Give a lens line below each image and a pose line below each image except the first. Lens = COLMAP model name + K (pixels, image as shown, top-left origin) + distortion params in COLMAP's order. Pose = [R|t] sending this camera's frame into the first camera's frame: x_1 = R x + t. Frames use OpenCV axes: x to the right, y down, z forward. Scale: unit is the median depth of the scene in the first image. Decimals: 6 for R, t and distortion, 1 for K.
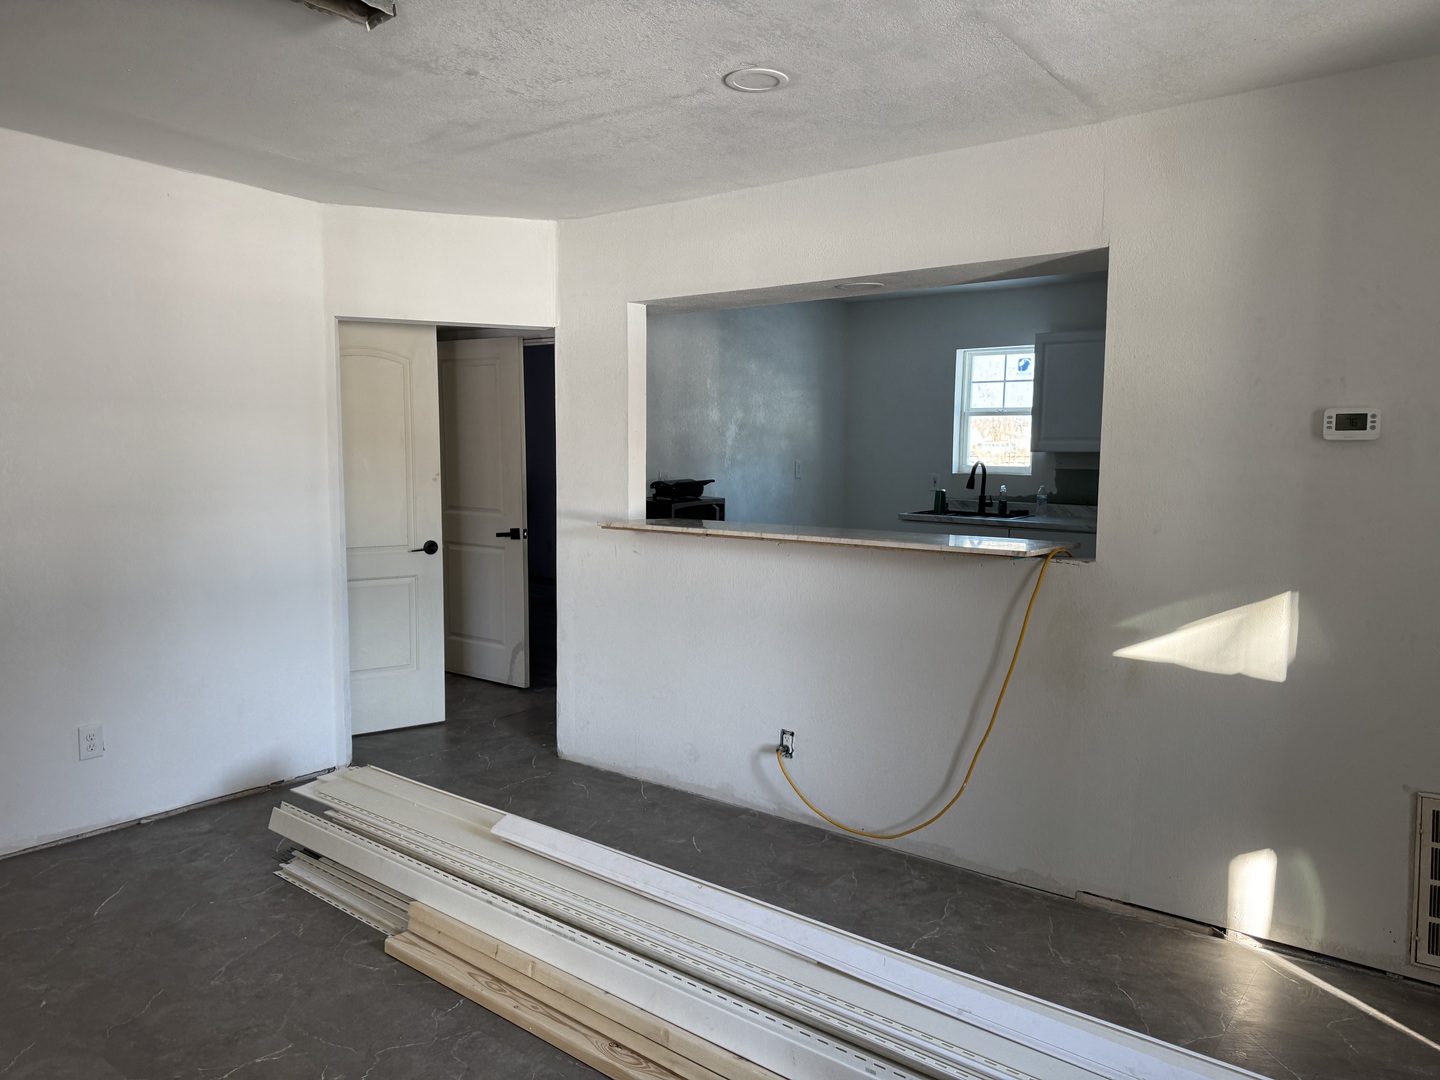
lens RADIAL K [[1022.2, 0, 717.9], [0, 1022.2, 540.0], [0, 0, 1]] dist [0.042602, -0.038767]
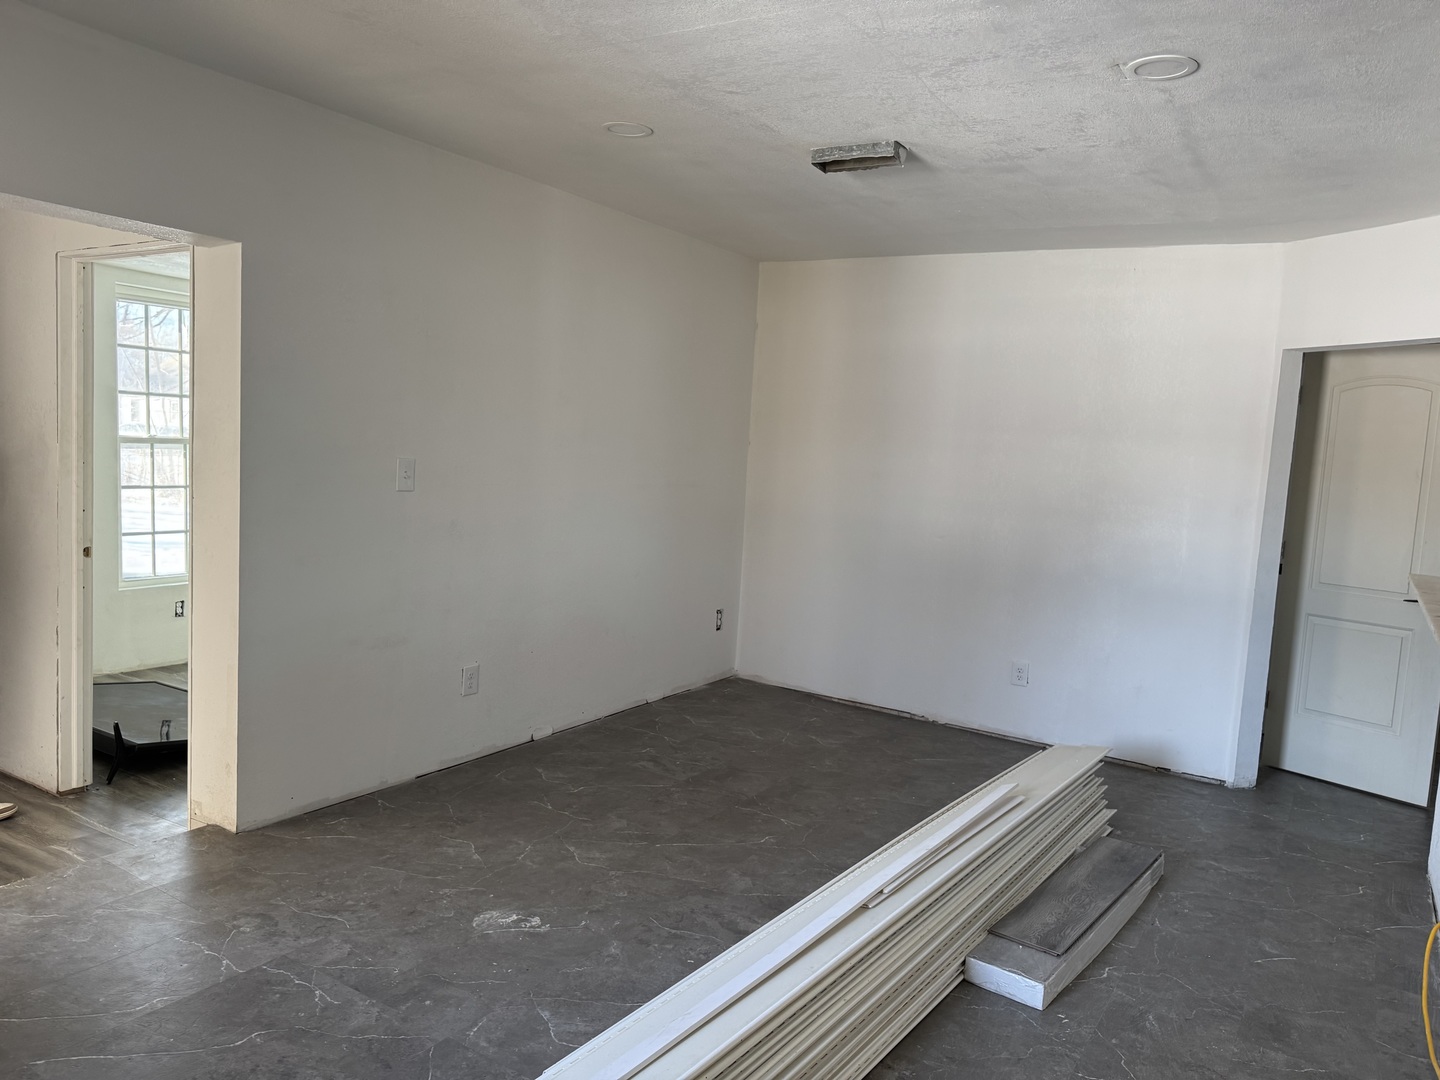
lens RADIAL K [[1022.2, 0, 716.5], [0, 1022.2, 543.7], [0, 0, 1]] dist [0.042602, -0.038767]
pose [[0.085592, 0.095401, -0.991752, 0.871185], [-0.147946, 0.985587, 0.082040, -0.038694], [0.985285, 0.139704, 0.098473, 0.519465]]
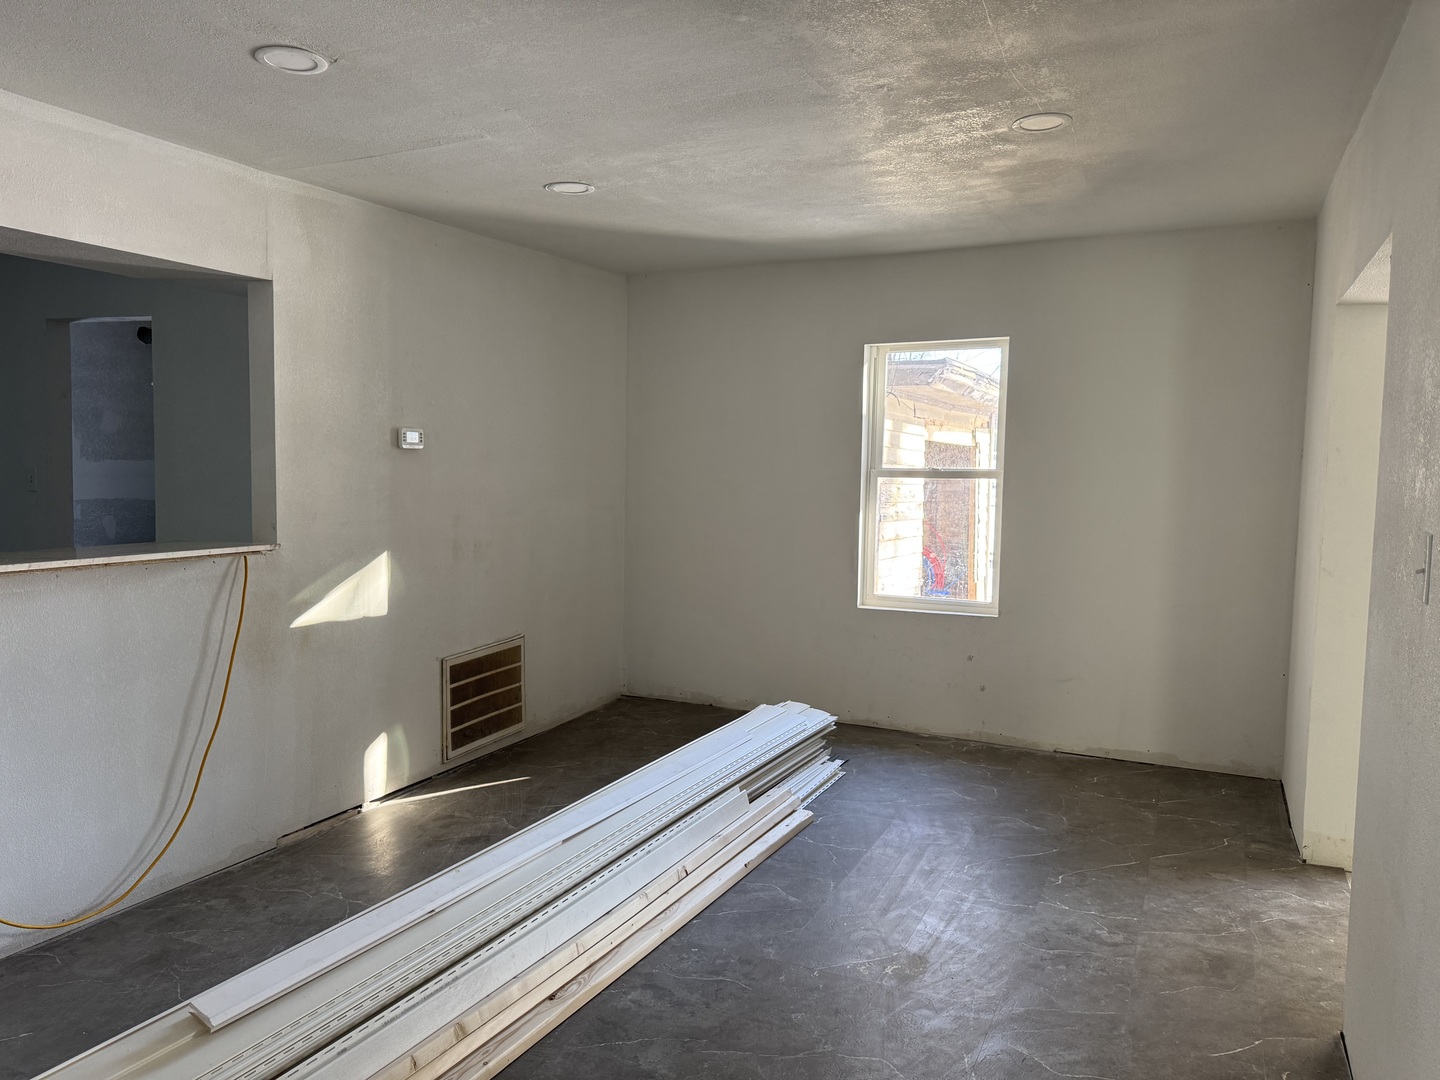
lens RADIAL K [[1022.2, 0, 719.4], [0, 1022.2, 545.1], [0, 0, 1]] dist [0.042602, -0.038767]
pose [[-0.209256, -0.086193, 0.974055, -0.903235], [0.077901, 0.991472, 0.104470, -0.070033], [-0.974753, 0.097741, -0.200756, 0.771313]]
